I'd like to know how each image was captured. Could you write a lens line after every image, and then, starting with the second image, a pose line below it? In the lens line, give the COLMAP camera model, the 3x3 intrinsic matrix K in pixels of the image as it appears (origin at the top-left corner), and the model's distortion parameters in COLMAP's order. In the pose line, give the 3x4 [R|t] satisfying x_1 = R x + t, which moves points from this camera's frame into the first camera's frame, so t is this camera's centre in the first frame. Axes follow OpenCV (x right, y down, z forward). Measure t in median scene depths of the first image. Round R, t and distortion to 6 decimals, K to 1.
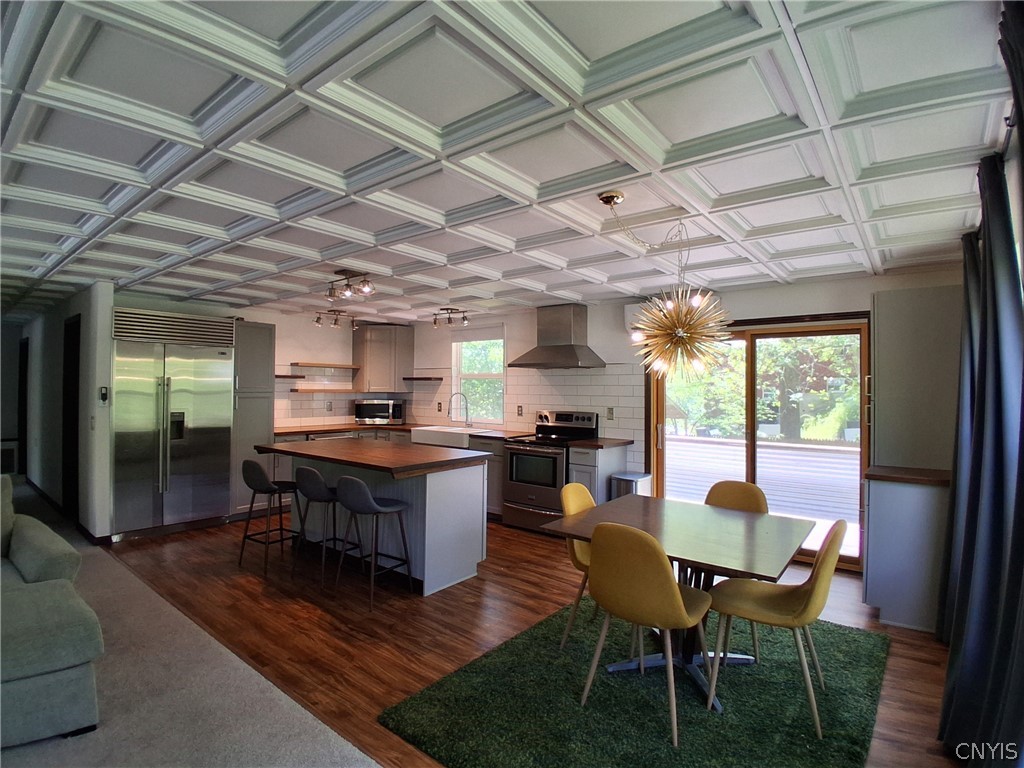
lens RADIAL K [[515.9, 0, 507.3], [0, 515.9, 387.6], [0, 0, 1]] dist [-0.004159, -0.002129]
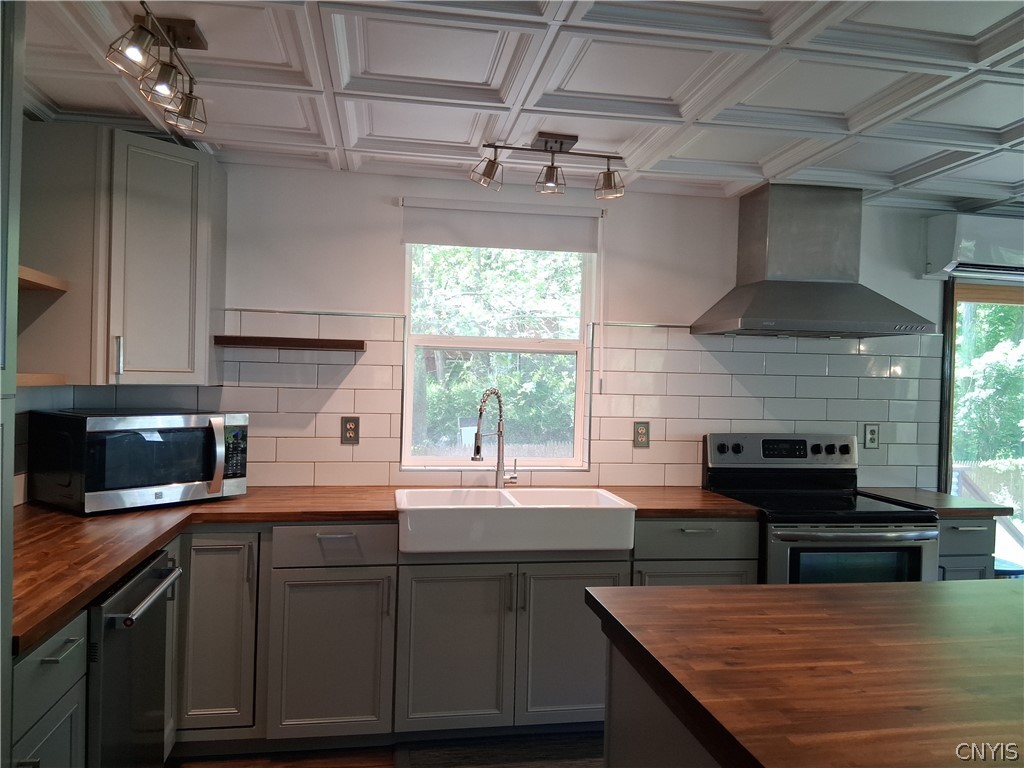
lens RADIAL K [[775.9, 0, 508.2], [0, 775.9, 380.9], [0, 0, 1]] dist [0.032412, -0.043577]
pose [[0.664272, 0.015738, 0.747325, -0.498664], [-0.016569, 0.999843, -0.006329, 0.007984], [-0.747307, -0.008179, 0.664428, 0.672246]]
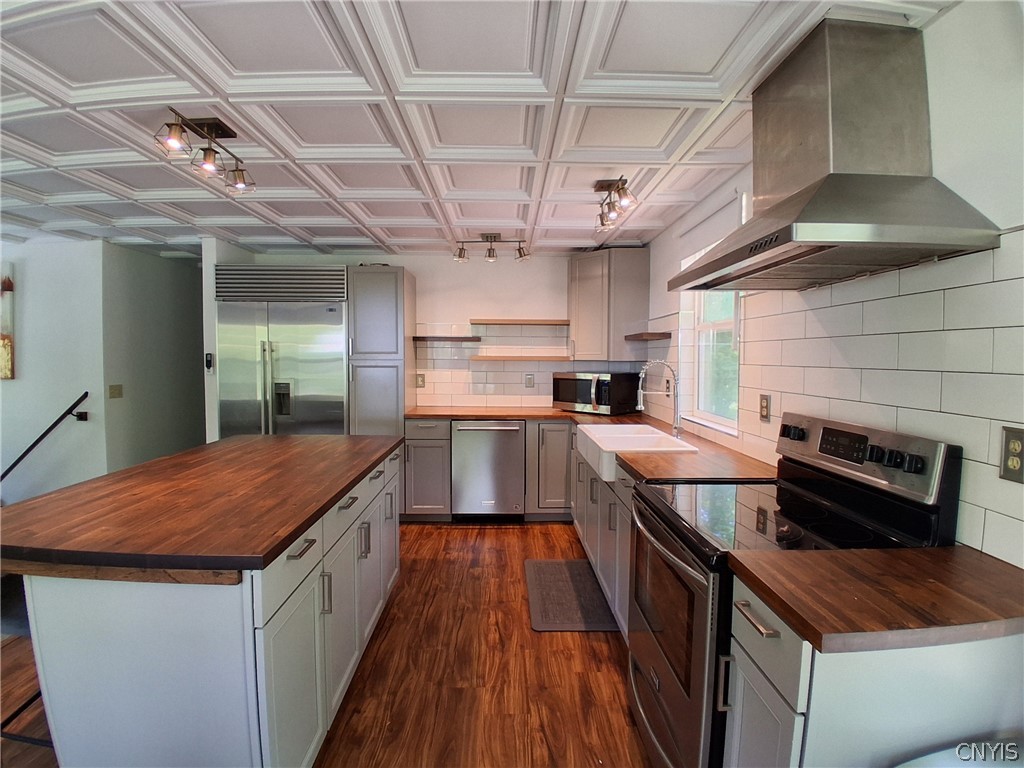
lens RADIAL K [[515.9, 0, 502.4], [0, 515.9, 391.8], [0, 0, 1]] dist [-0.004159, -0.002129]
pose [[0.635791, 0.048500, -0.770336, 0.196635], [-0.000284, 0.998039, 0.062601, 0.008345], [0.771862, -0.039583, 0.634557, 0.601506]]
